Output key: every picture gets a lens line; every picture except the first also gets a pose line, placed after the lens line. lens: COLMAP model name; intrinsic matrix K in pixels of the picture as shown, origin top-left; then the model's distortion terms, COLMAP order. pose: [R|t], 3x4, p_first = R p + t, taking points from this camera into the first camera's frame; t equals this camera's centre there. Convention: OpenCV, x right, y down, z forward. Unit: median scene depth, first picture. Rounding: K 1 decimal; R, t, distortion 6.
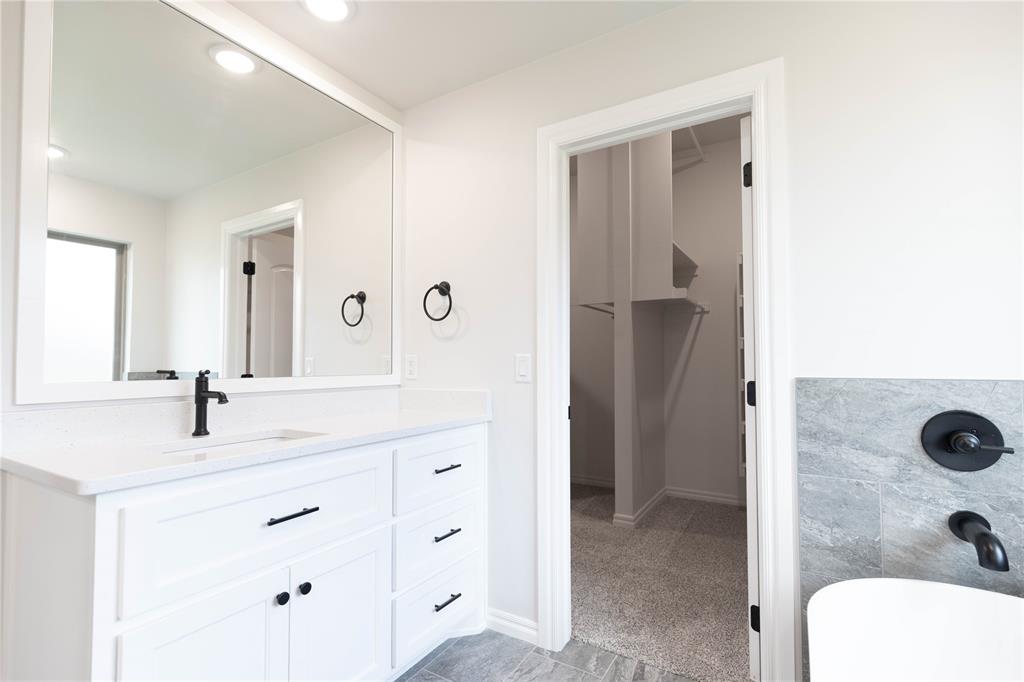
lens RADIAL K [[471.0, 0, 509.5], [0, 471.0, 348.1], [0, 0, 1]] dist [0.004011, 0.000306]
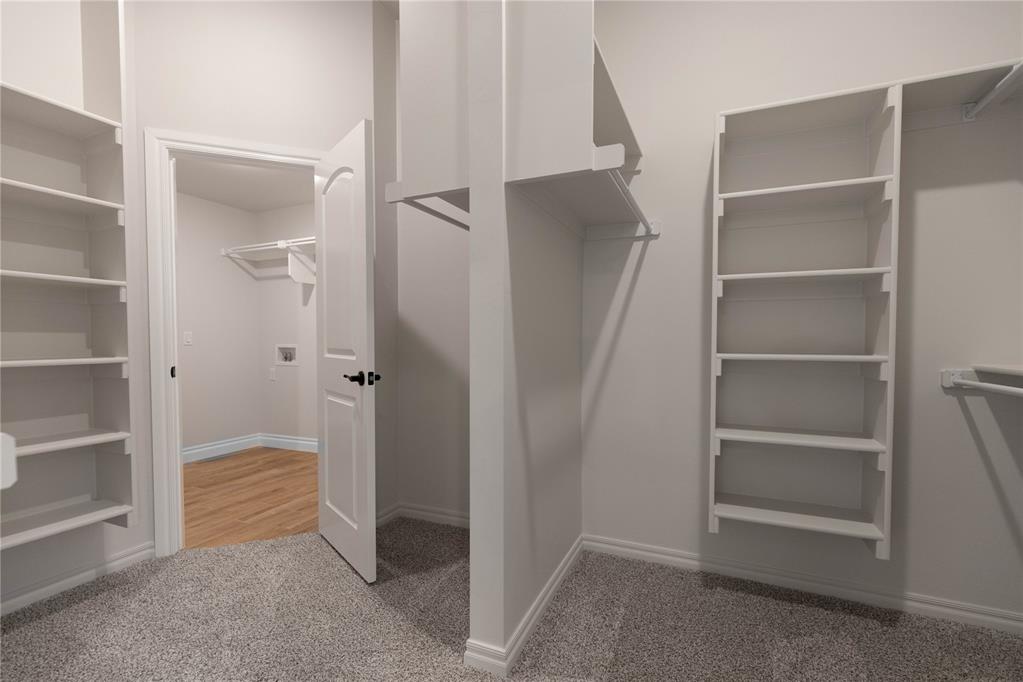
lens RADIAL K [[470.5, 0, 513.5], [0, 470.5, 344.4], [0, 0, 1]] dist [0.004011, 0.000306]
pose [[0.990156, 0.000693, 0.139970, 0.184458], [-0.007220, 0.998910, 0.046125, 0.031424], [-0.139785, -0.046682, 0.989081, 0.493987]]
